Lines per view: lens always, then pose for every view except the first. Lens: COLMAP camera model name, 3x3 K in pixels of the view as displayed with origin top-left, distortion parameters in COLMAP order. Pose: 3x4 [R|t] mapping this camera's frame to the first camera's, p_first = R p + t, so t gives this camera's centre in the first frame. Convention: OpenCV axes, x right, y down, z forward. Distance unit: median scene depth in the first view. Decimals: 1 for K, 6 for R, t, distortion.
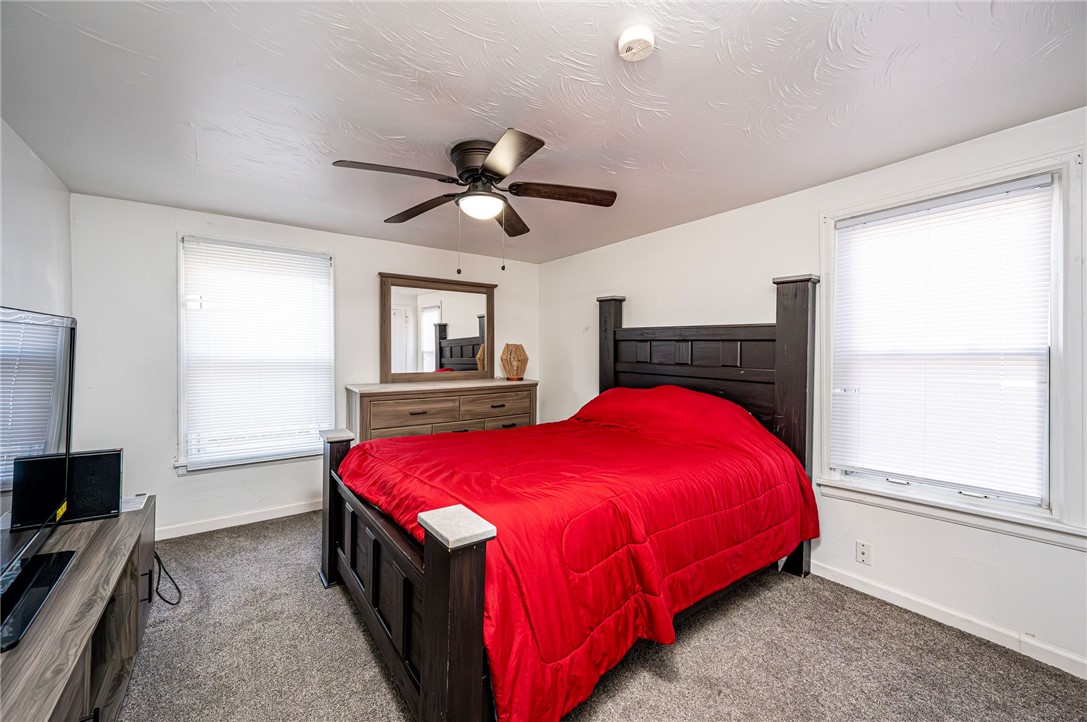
lens RADIAL K [[439.5, 0, 538.9], [0, 439.5, 350.8], [0, 0, 1]] dist [0.000198, -0.000105]
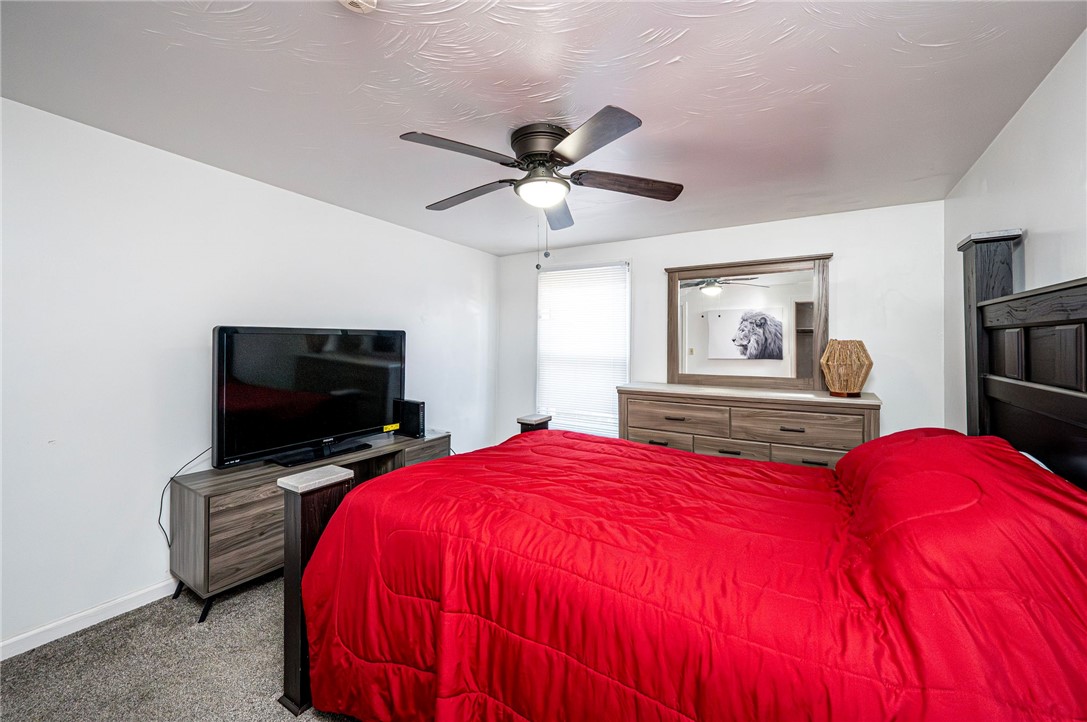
lens RADIAL K [[434.0, 0, 539.9], [0, 434.0, 344.6], [0, 0, 1]] dist [0.000730, 0.000032]
pose [[0.355128, -0.006092, -0.934798, 0.451791], [-0.008109, 0.999921, -0.009597, 0.000749], [0.934783, 0.010988, 0.355050, 0.418765]]
